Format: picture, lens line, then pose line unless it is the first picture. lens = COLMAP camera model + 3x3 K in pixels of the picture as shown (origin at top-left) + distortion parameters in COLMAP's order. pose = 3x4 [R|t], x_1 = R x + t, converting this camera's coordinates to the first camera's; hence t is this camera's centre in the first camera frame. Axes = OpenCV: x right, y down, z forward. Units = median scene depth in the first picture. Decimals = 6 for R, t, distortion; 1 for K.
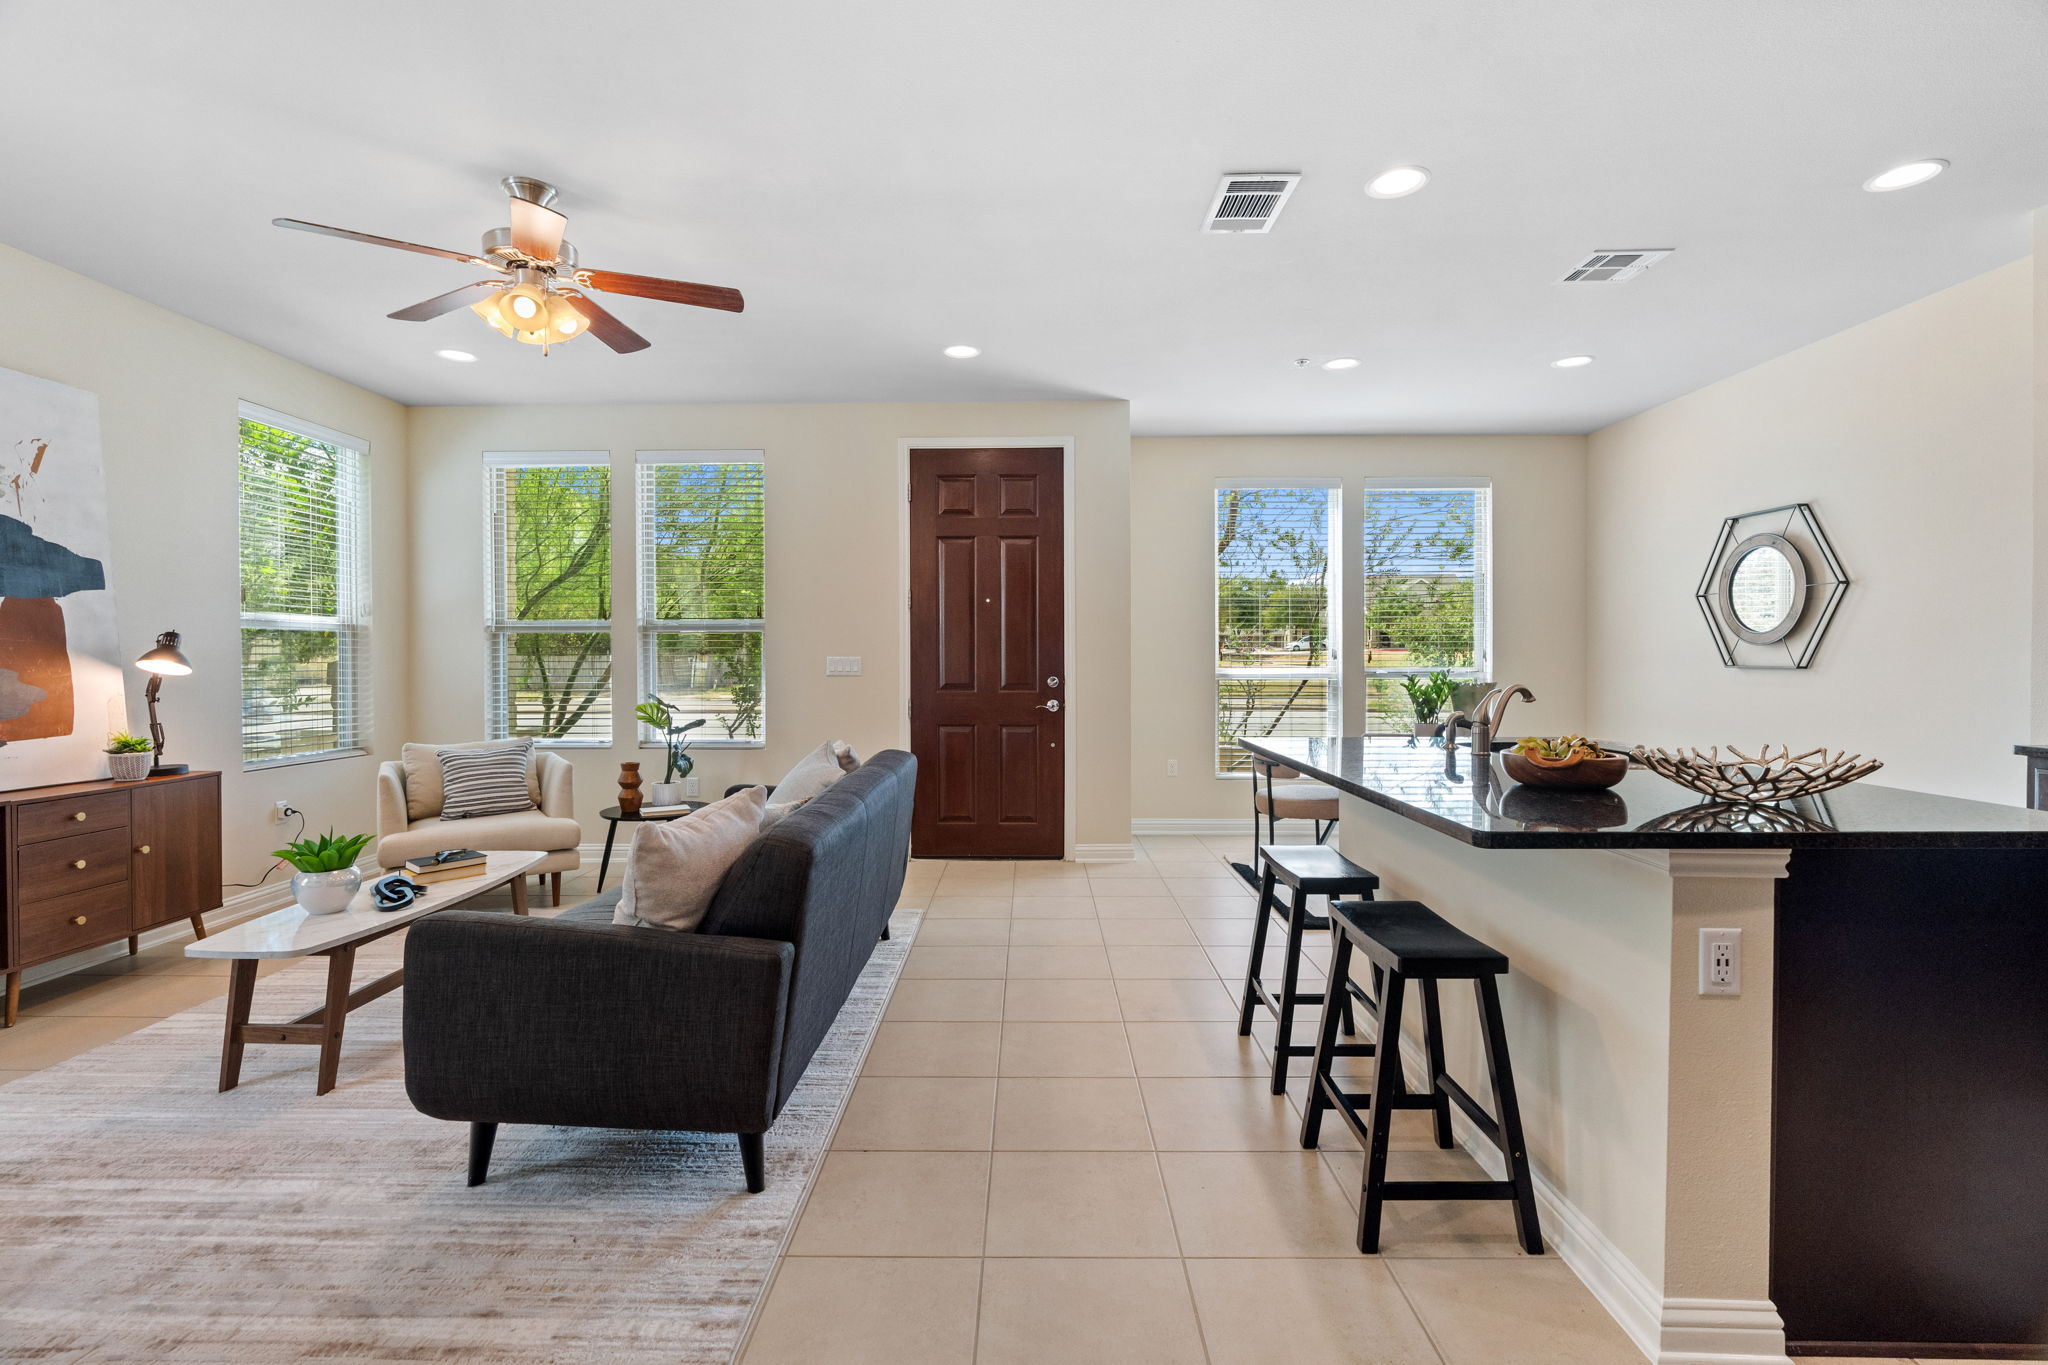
lens RADIAL K [[933.8, 0, 1017.1], [0, 933.8, 671.5], [0, 0, 1]] dist [-0.003268, 0.001473]
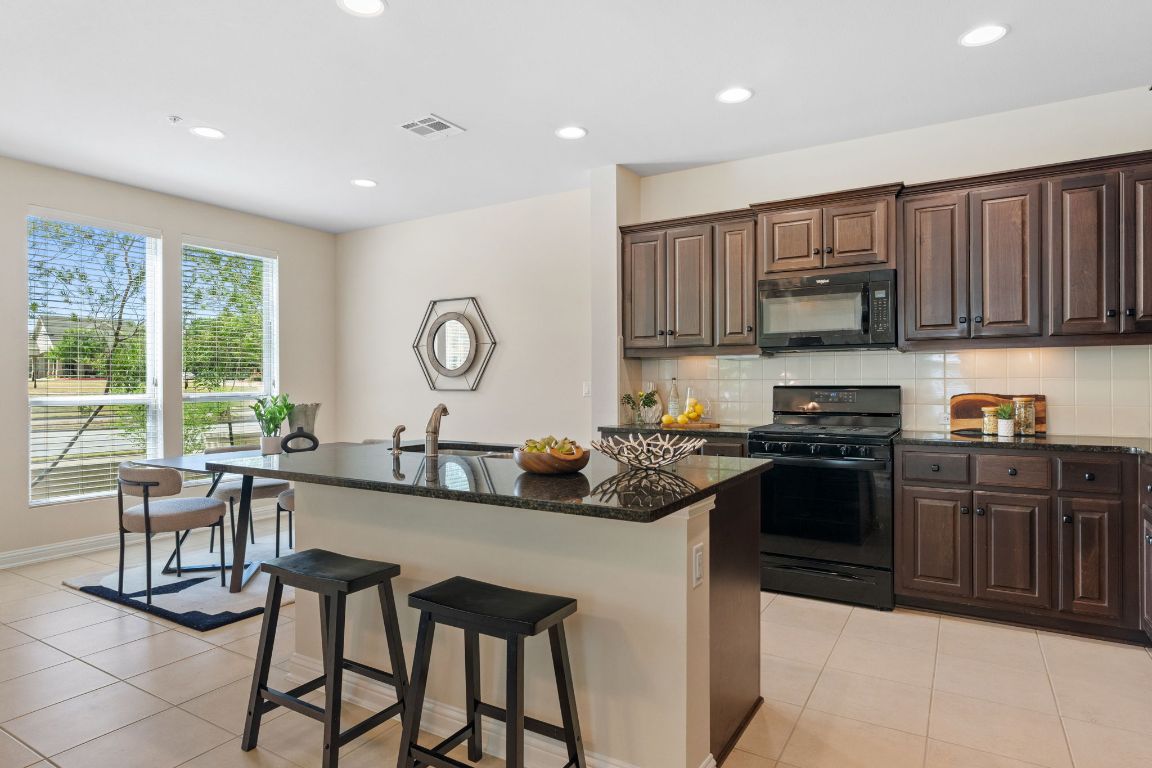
lens RADIAL K [[655.5, 0, 574.9], [0, 655.5, 385.2], [0, 0, 1]] dist [-0.004816, -0.000019]
pose [[0.503769, -0.002272, 0.863836, -0.127454], [0.014901, 0.999871, -0.006060, -0.002840], [-0.863710, 0.015925, 0.503737, 0.199021]]
